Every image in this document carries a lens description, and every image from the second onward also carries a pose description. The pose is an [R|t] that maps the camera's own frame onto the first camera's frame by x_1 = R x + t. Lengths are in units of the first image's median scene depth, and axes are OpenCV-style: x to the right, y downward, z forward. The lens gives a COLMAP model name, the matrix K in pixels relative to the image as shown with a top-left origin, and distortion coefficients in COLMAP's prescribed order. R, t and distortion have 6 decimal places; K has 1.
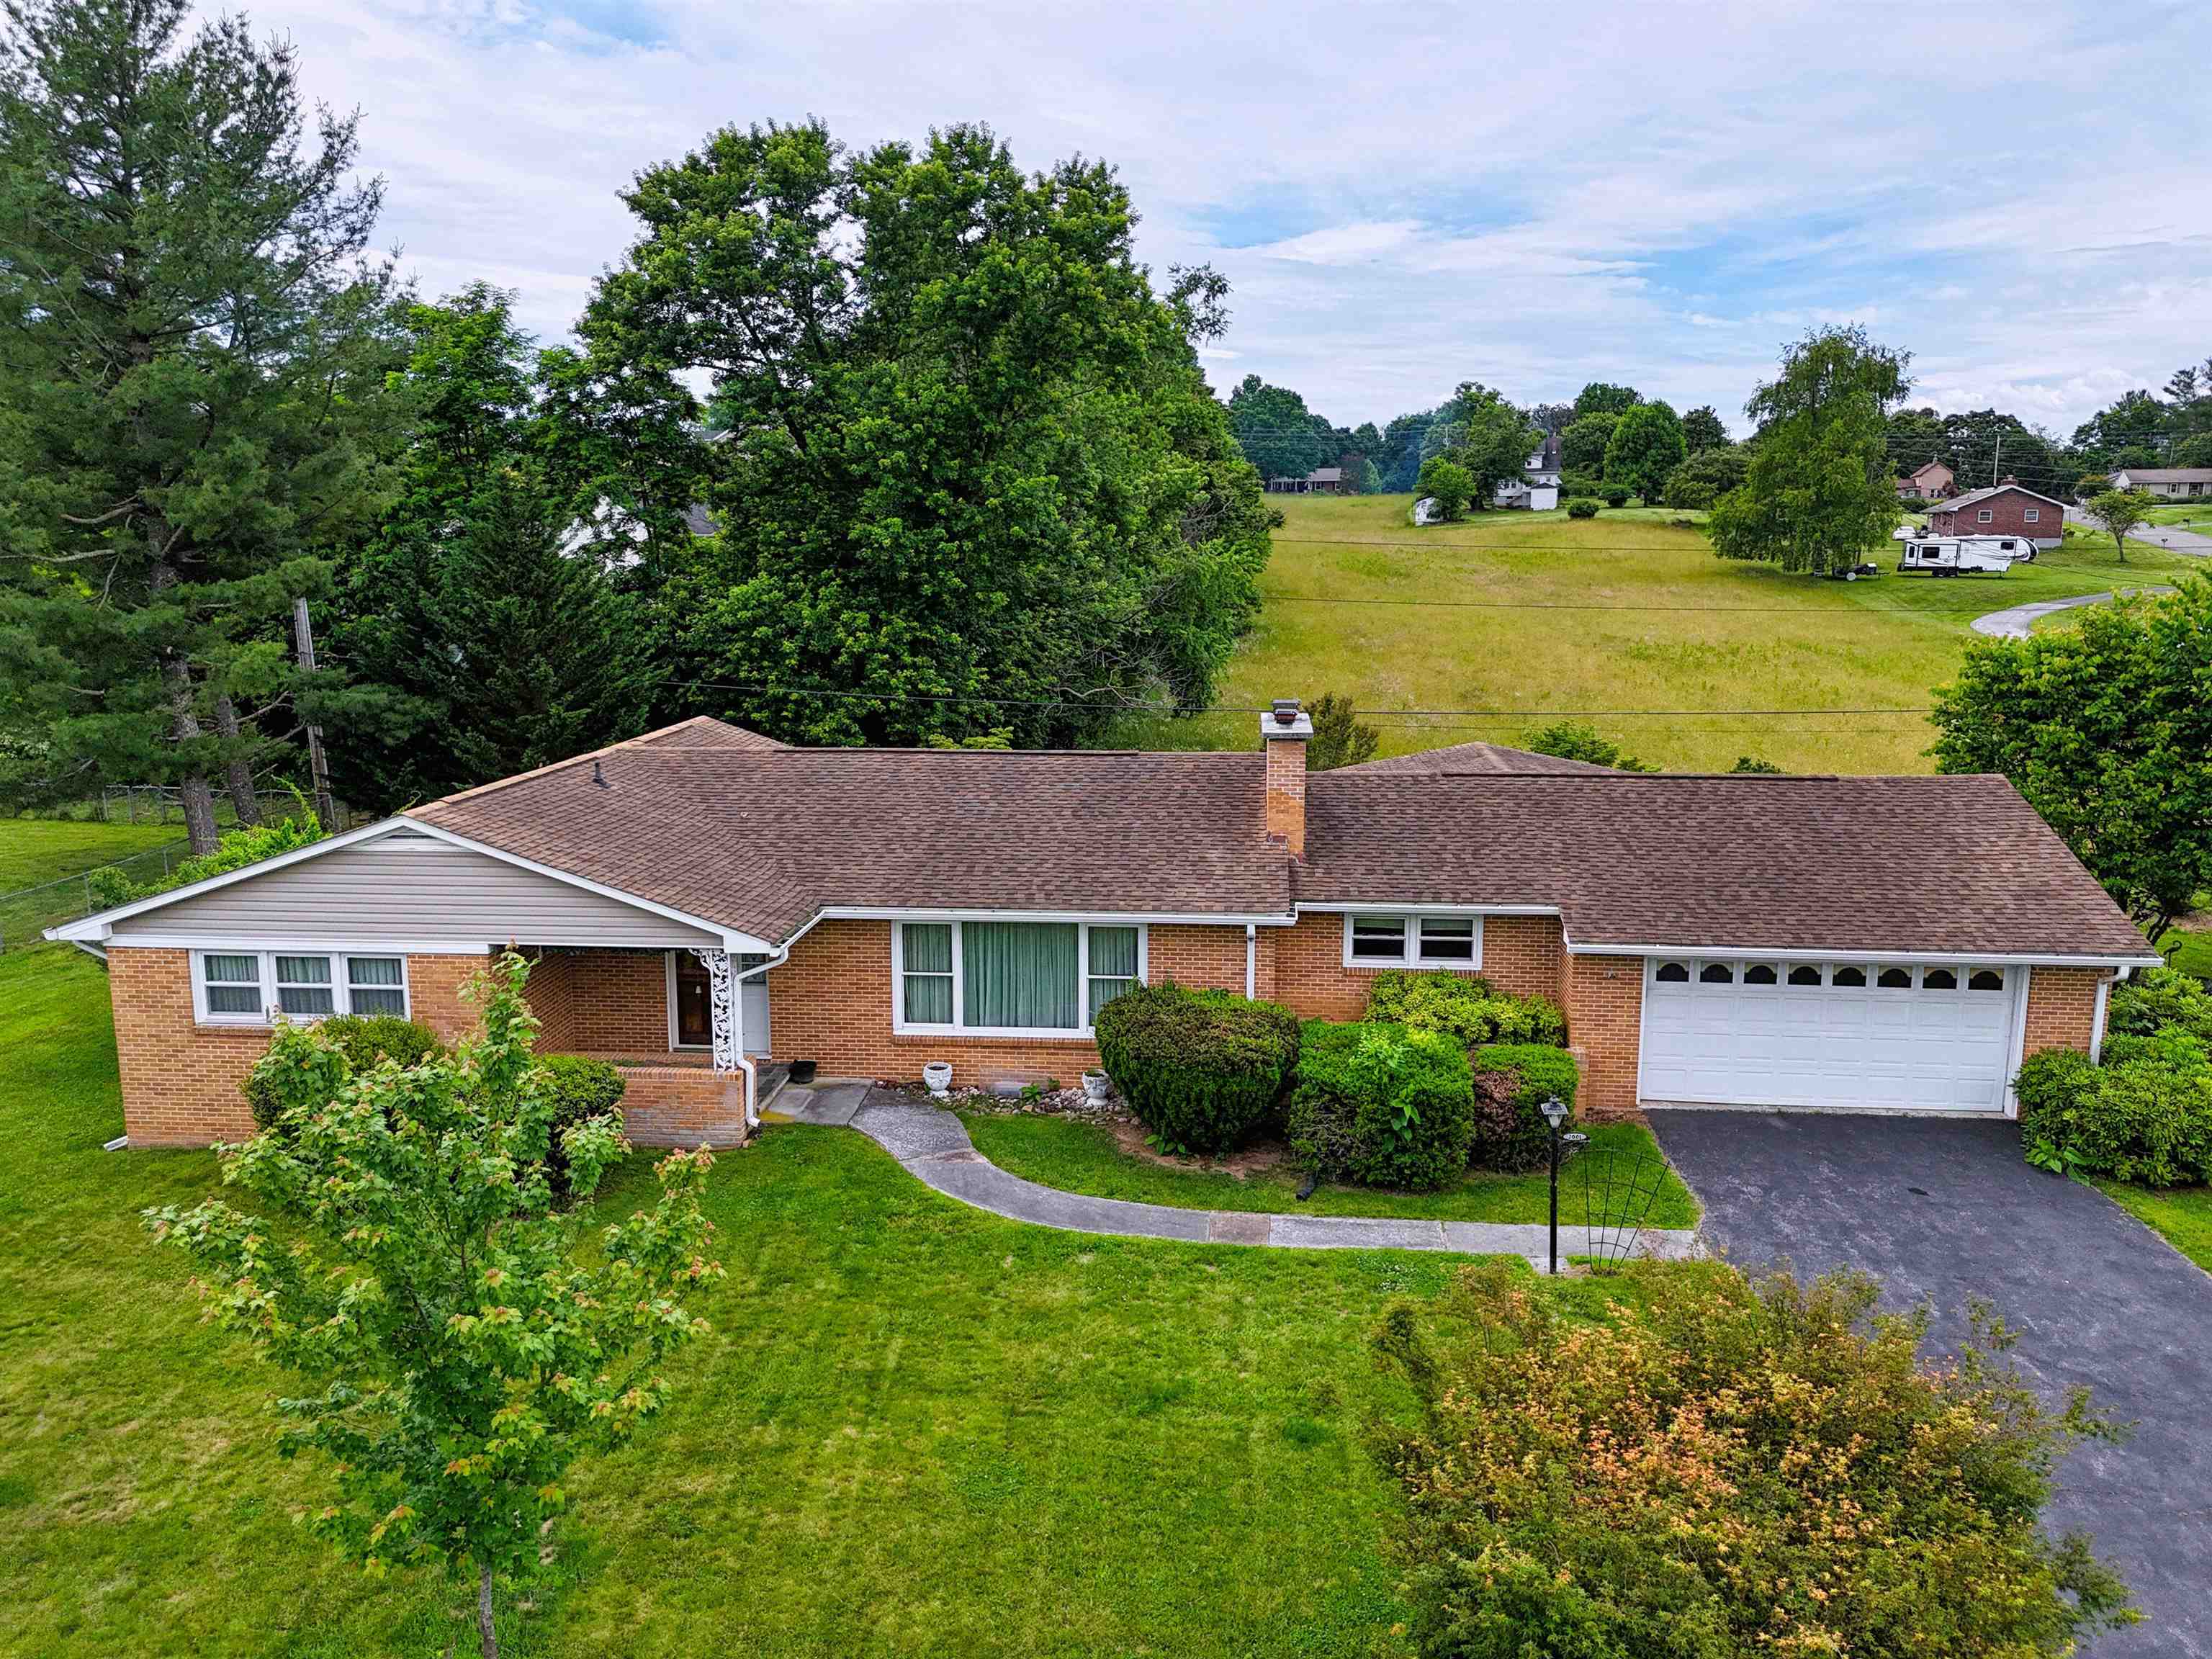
lens RADIAL K [[1631.3, 0, 1108.7], [0, 1631.3, 829.3], [0, 0, 1]] dist [0.063076, -0.053403]
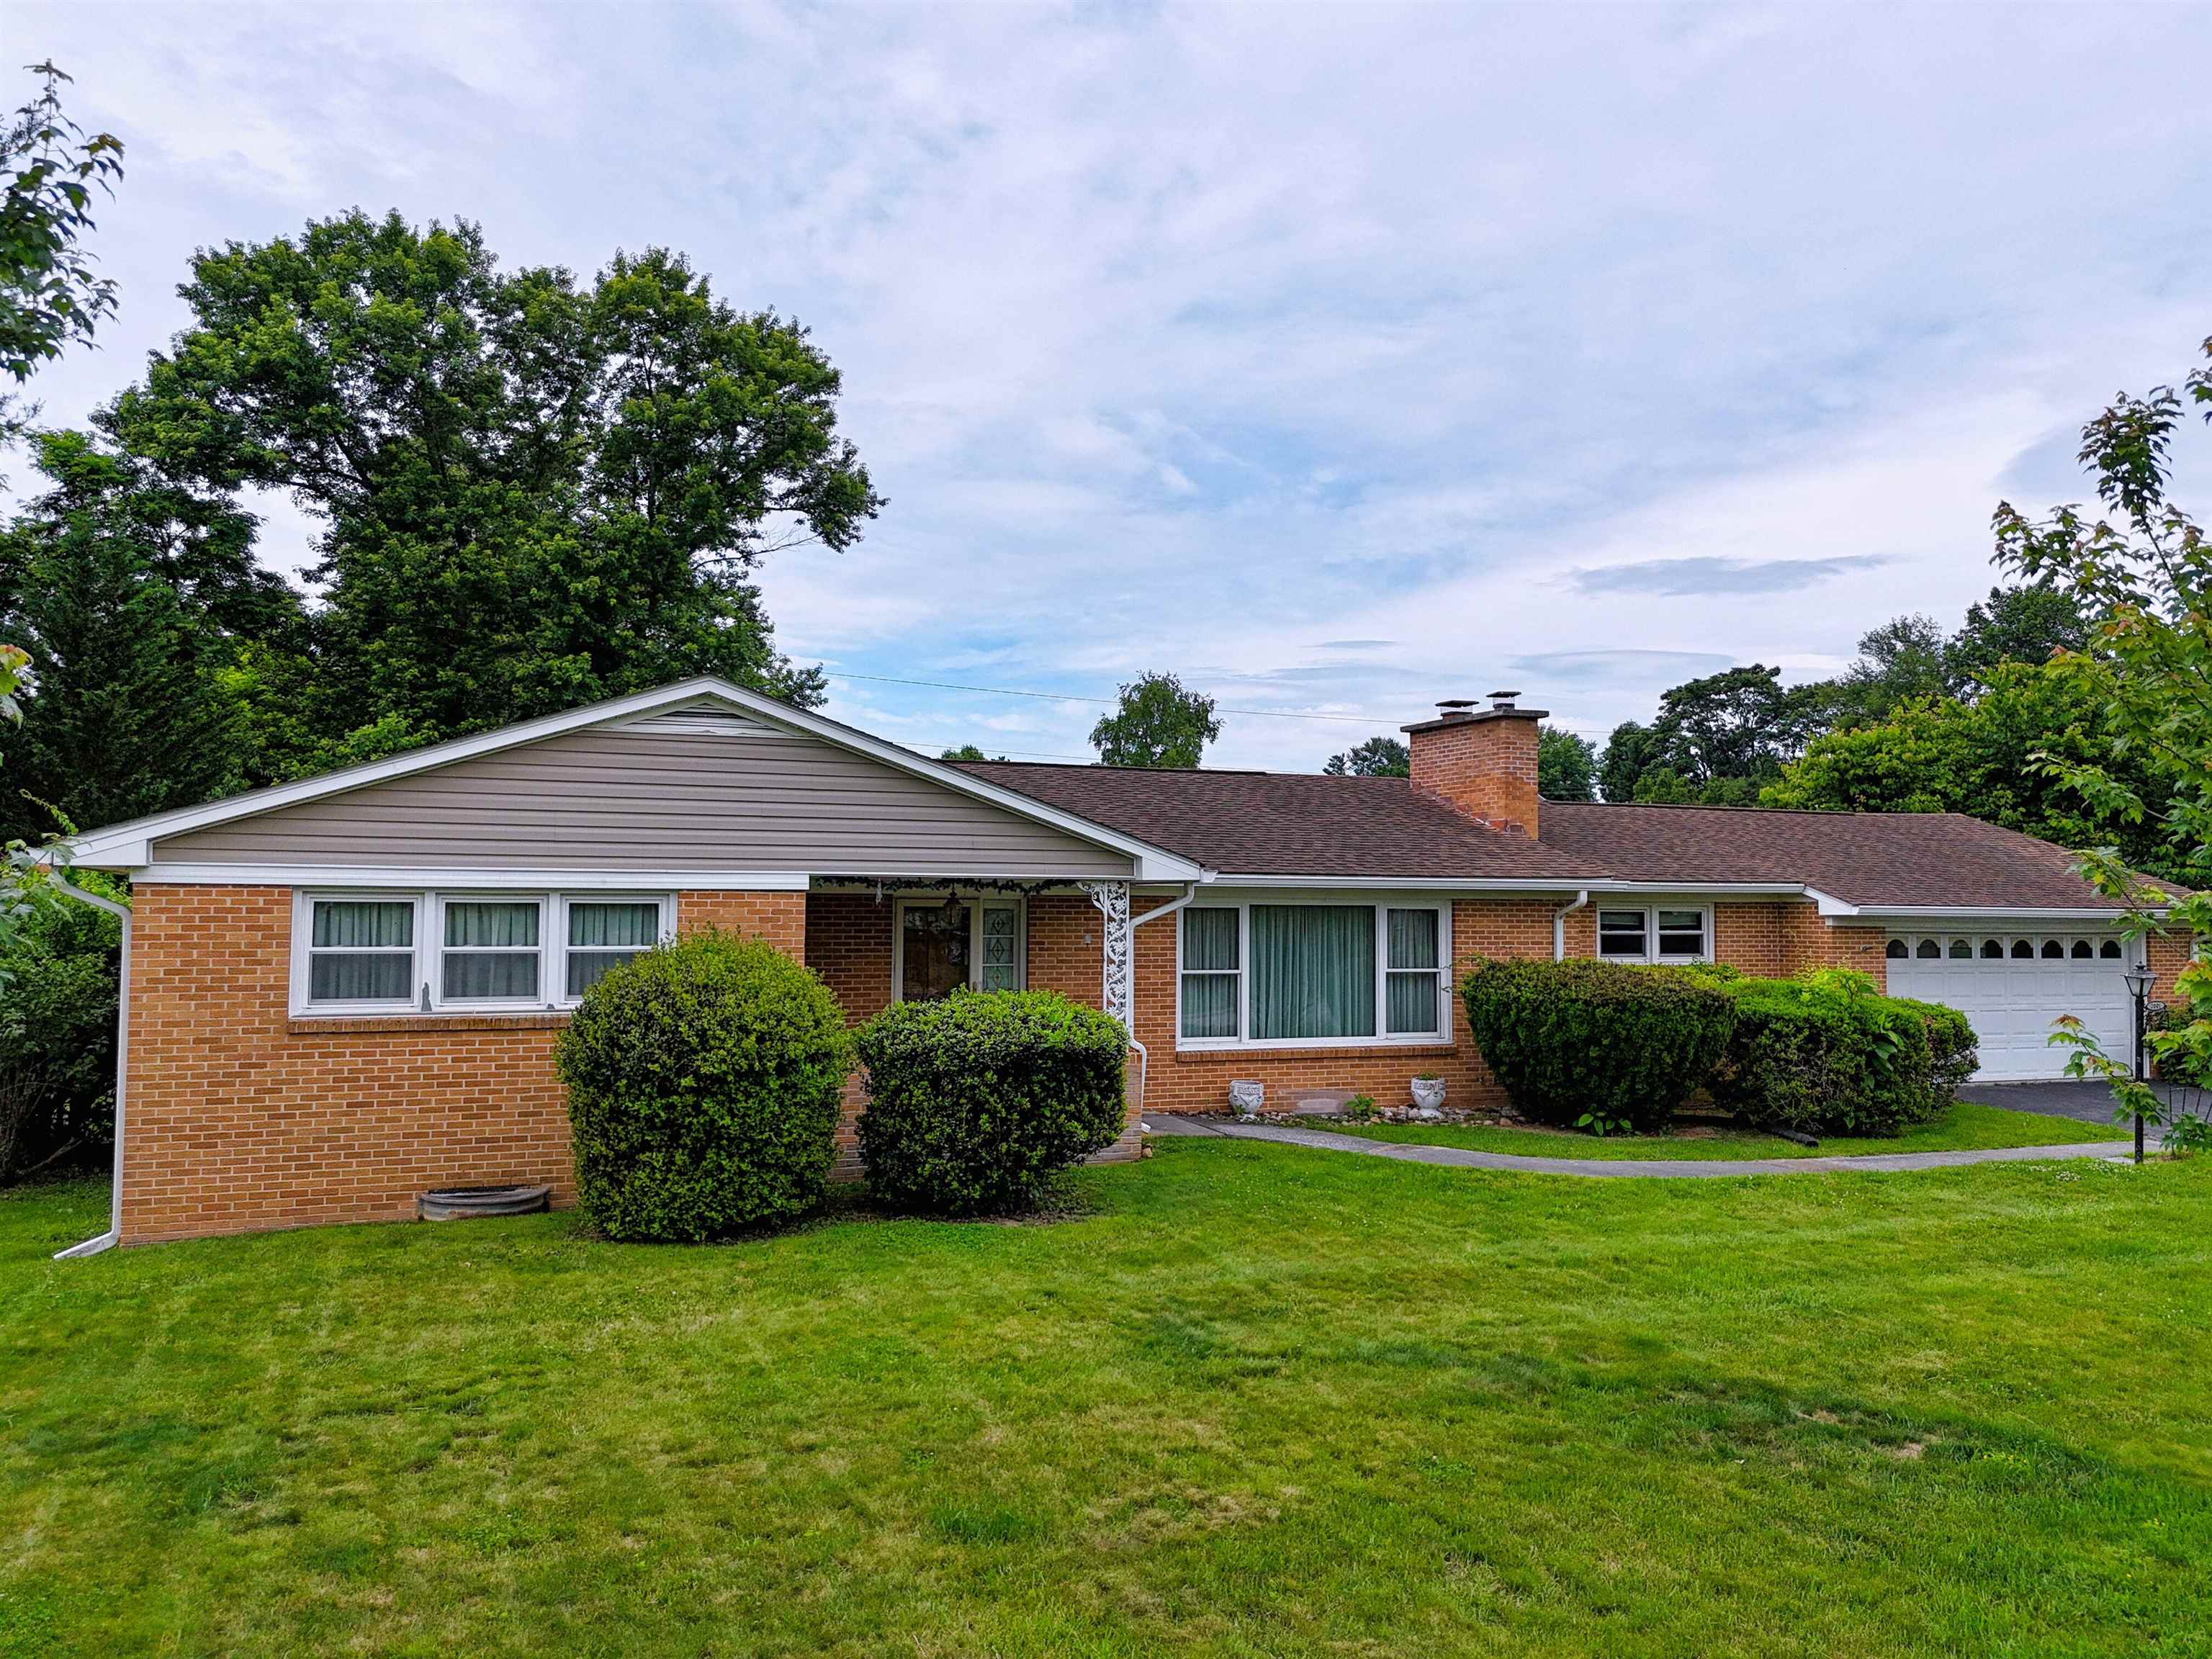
lens RADIAL K [[1631.3, 0, 1108.7], [0, 1631.3, 829.3], [0, 0, 1]] dist [0.063076, -0.053403]
pose [[0.895067, 0.028685, 0.445009, -0.518024], [0.071113, 0.975977, -0.205943, 0.183044], [-0.440226, 0.215978, 0.871524, 0.314302]]
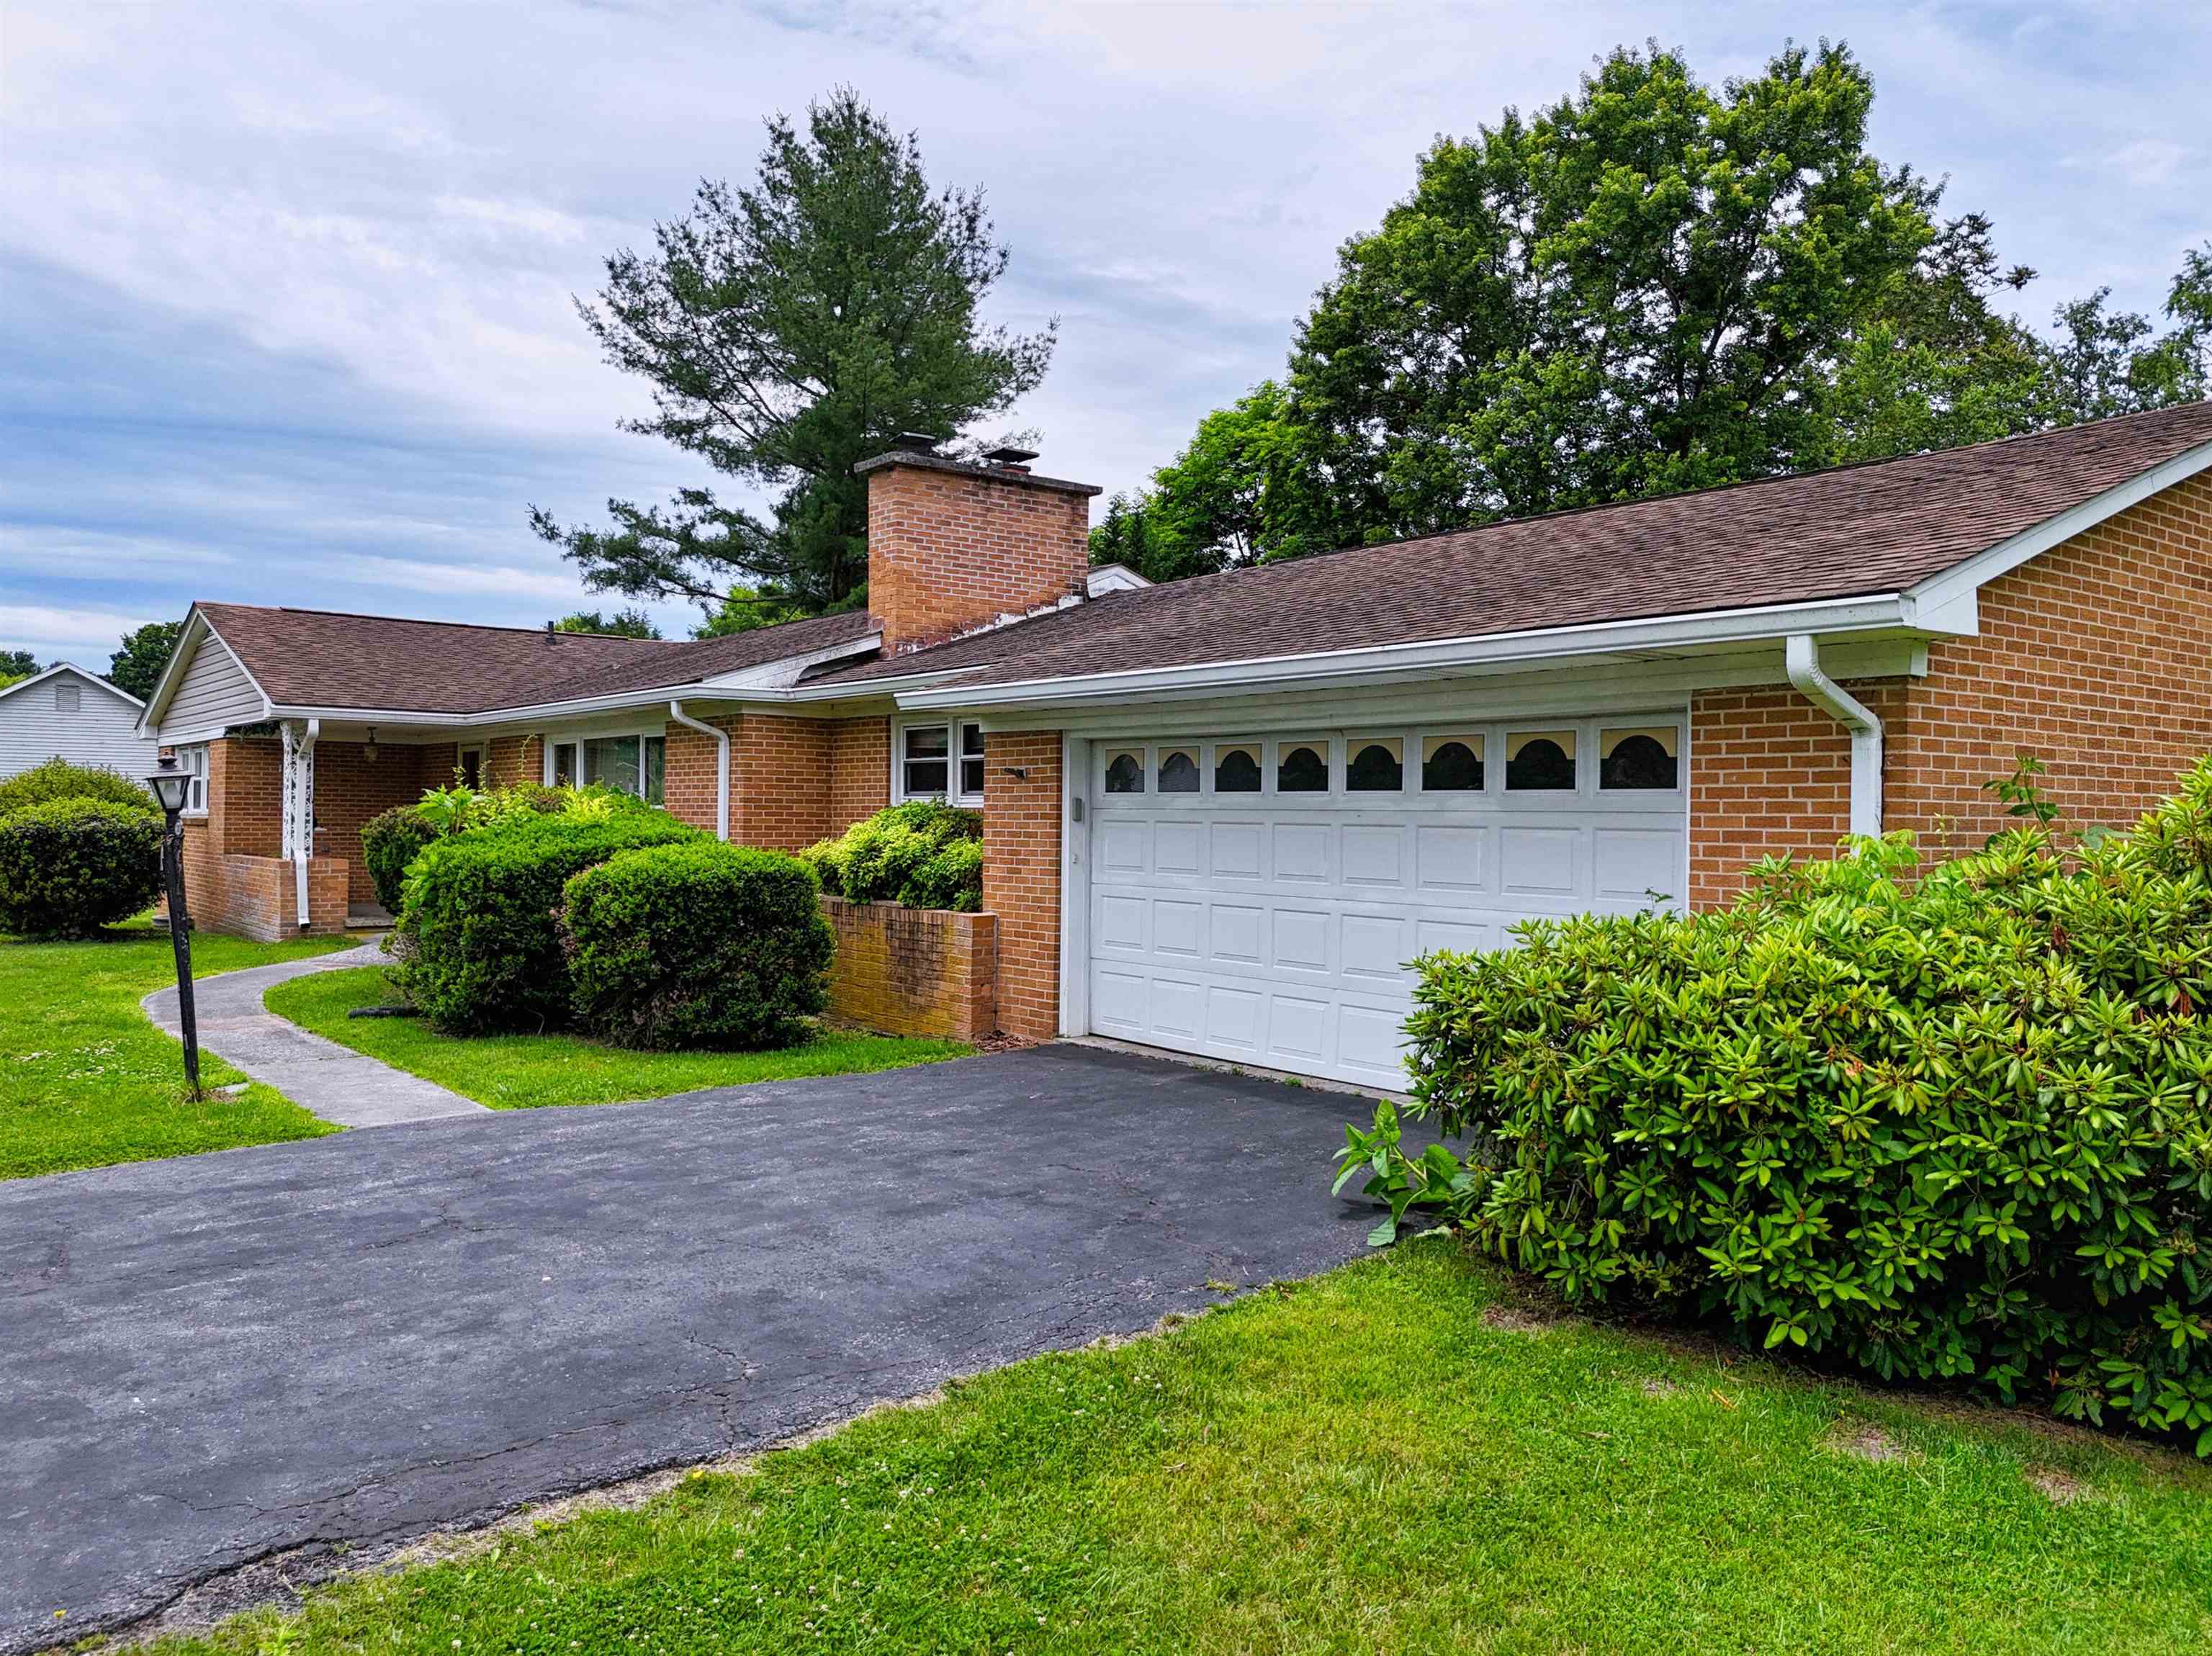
lens RADIAL K [[1672.5, 0, 1106.0], [0, 1672.5, 828.0], [0, 0, 1]] dist [0.041289, -0.004142]
pose [[0.680137, 0.012574, -0.732978, 0.690854], [-0.142022, 0.983170, -0.114917, 0.158051], [0.719197, 0.182258, 0.670476, 0.640557]]
